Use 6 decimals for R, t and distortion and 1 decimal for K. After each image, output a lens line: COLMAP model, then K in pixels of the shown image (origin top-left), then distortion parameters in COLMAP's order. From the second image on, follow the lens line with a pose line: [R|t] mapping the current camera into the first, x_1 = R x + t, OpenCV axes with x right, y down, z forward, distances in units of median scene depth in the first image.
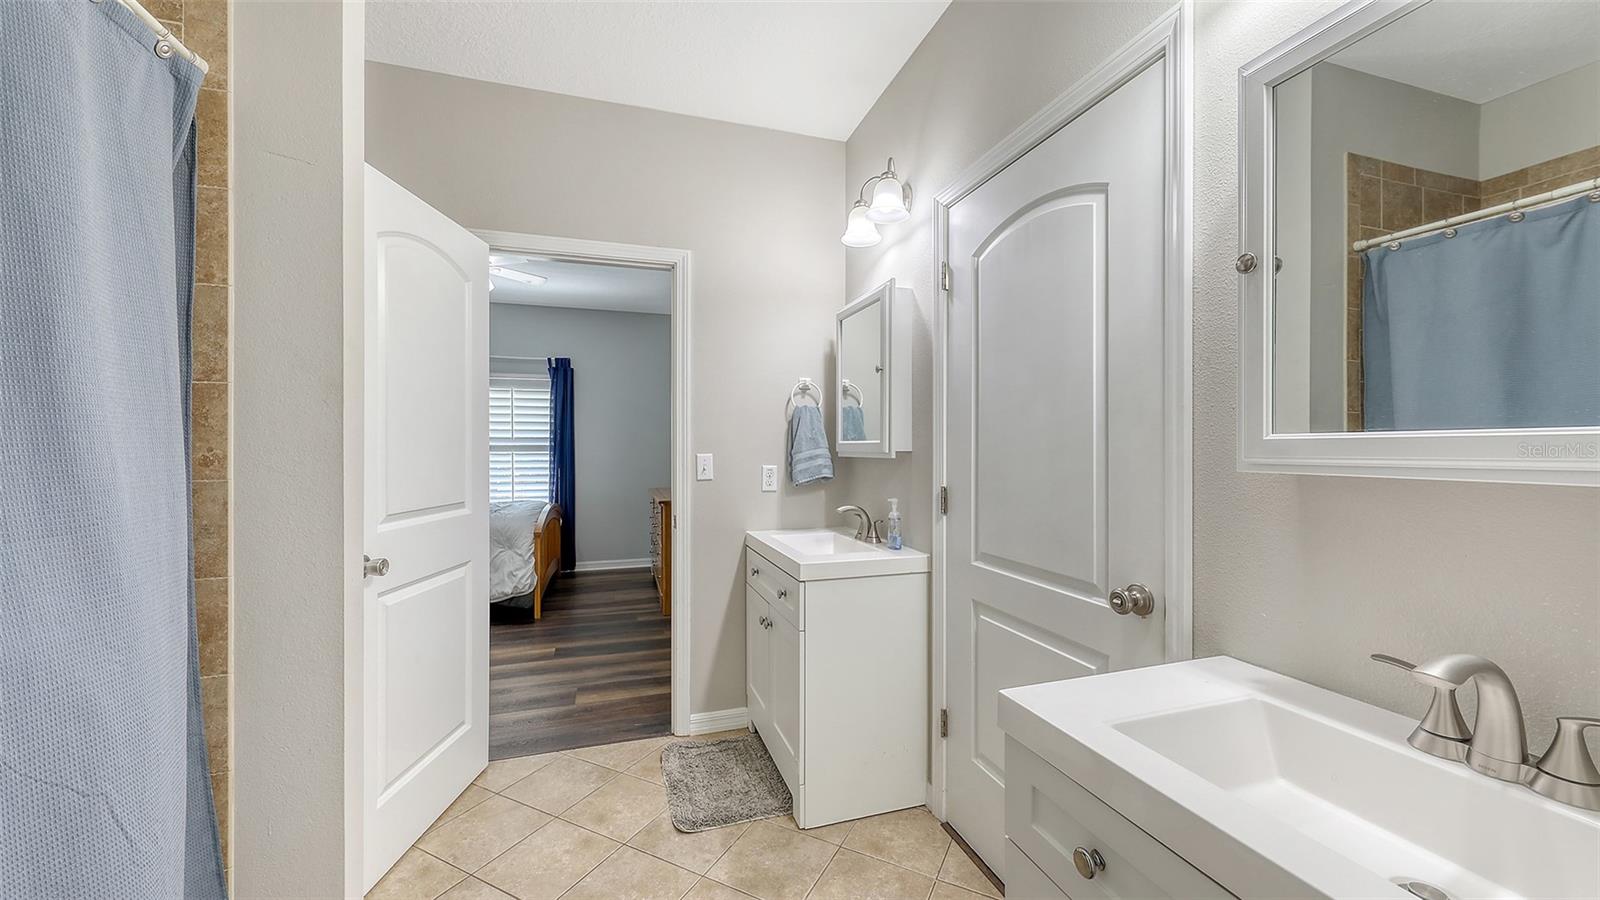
lens RADIAL K [[600.9, 0, 800.0], [0, 600.9, 450.0], [0, 0, 1]] dist [0.000834, 0.000054]
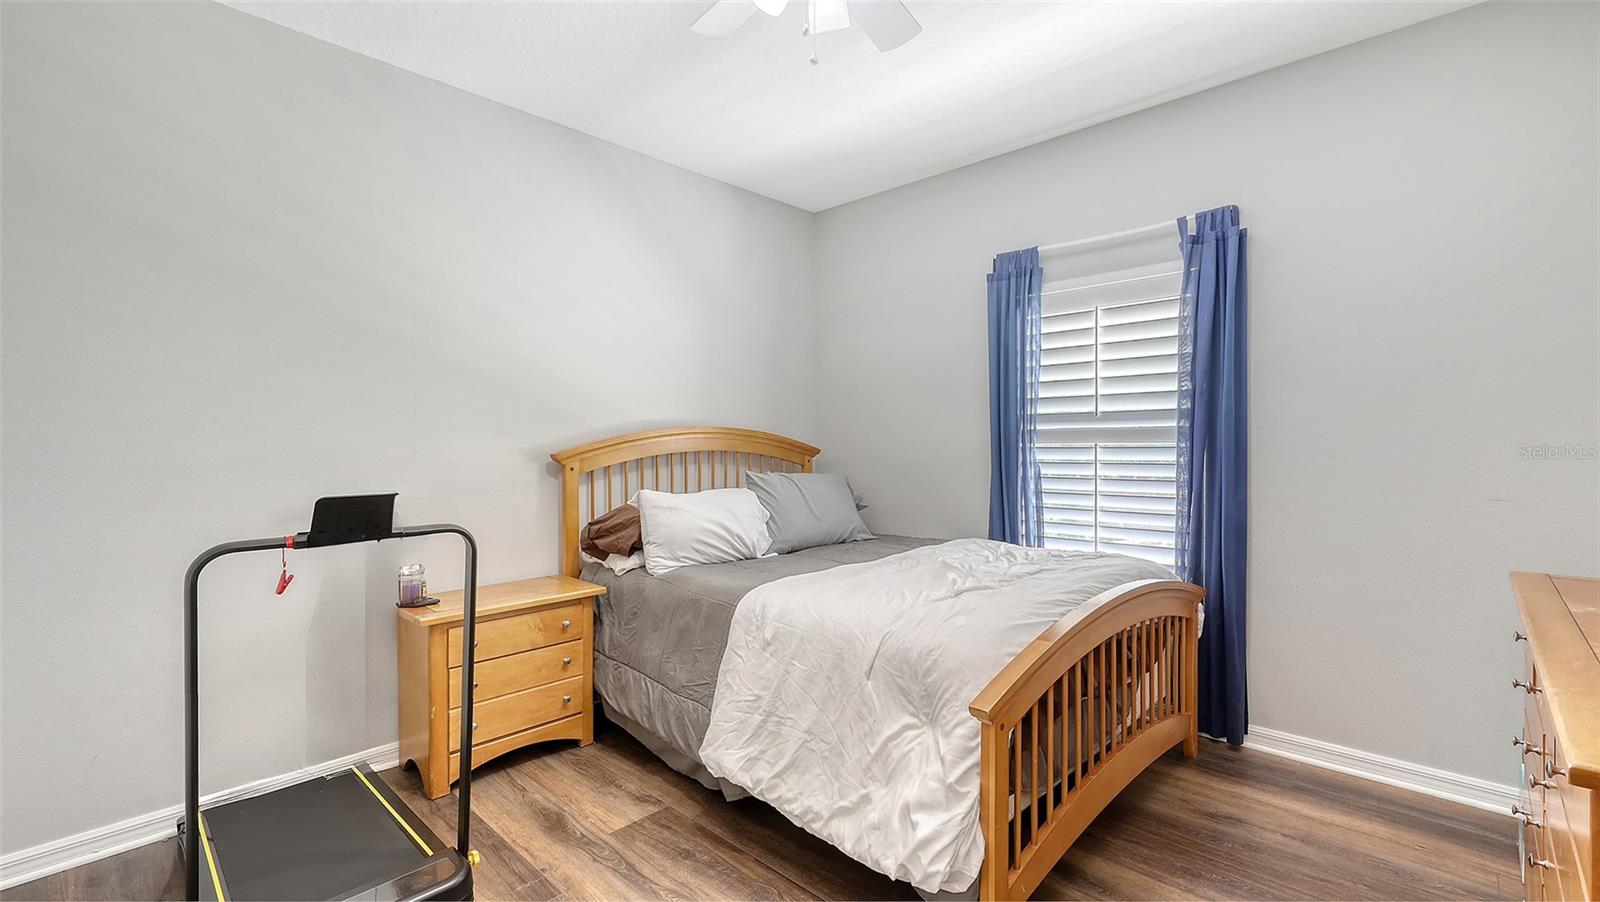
lens RADIAL K [[687.0, 0, 800.0], [0, 687.0, 451.0], [0, 0, 1]] dist [0.001035, 0.000122]
pose [[0.484111, 0.006525, -0.874982, -0.125689], [0.009634, 0.999872, 0.012786, 0.000038], [0.874953, -0.014619, 0.483986, 0.542790]]
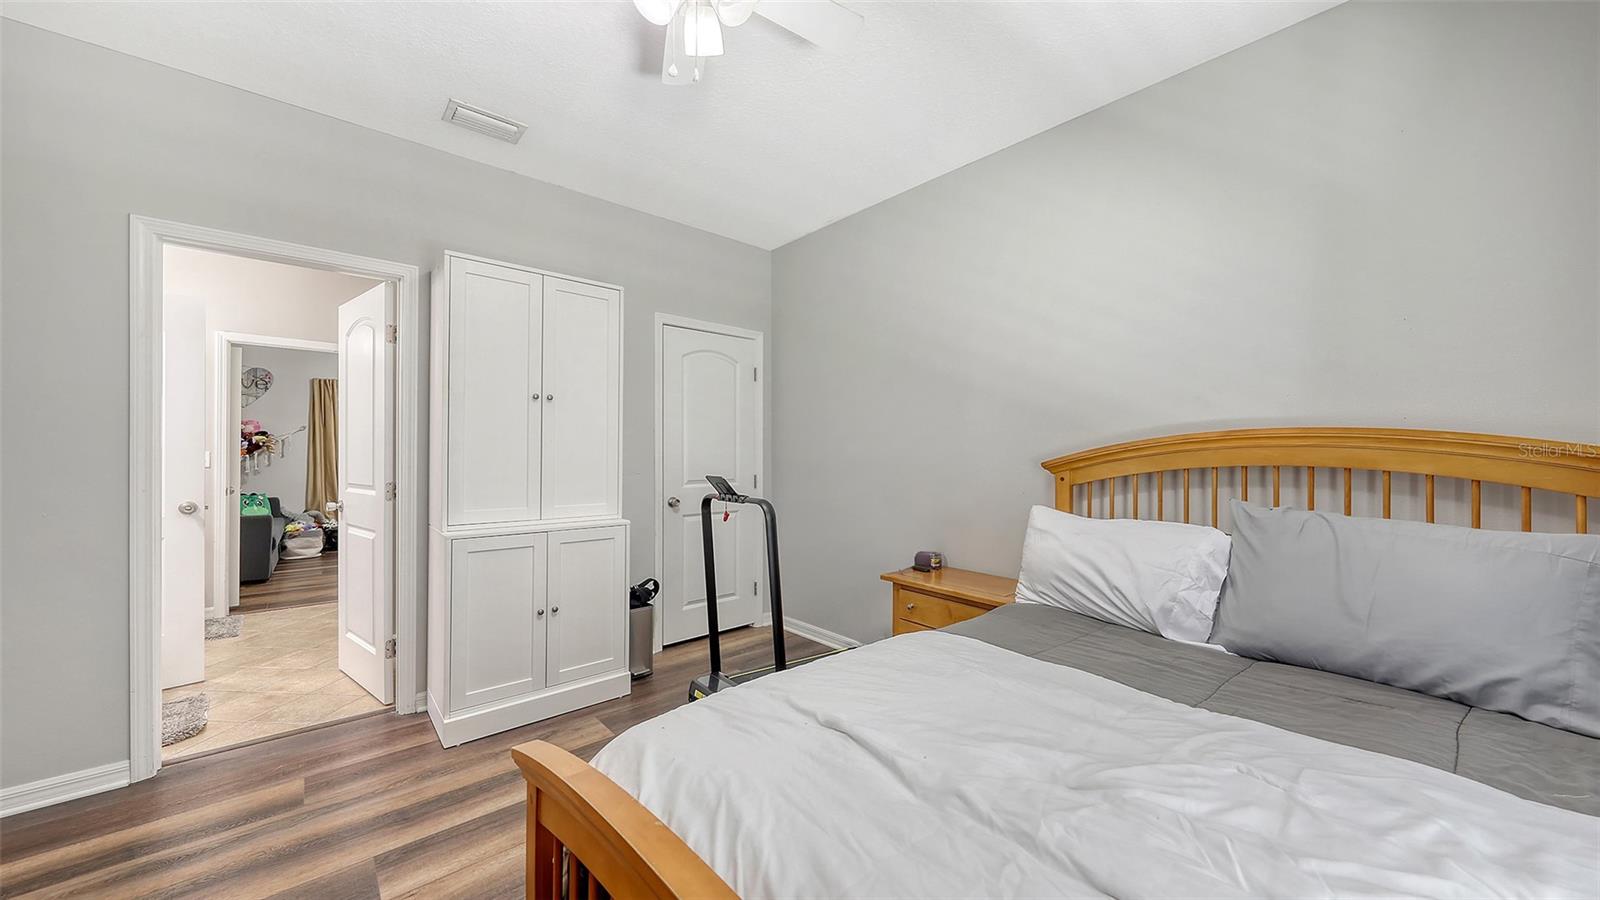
lens RADIAL K [[552.4, 0, 800.0], [0, 552.4, 450.0], [0, 0, 1]] dist [-0.001279, -0.000058]
pose [[-0.910228, -0.007426, -0.414041, -0.298184], [-0.005738, 0.999969, -0.005320, 0.001321], [0.414068, -0.002467, -0.910243, 0.868833]]
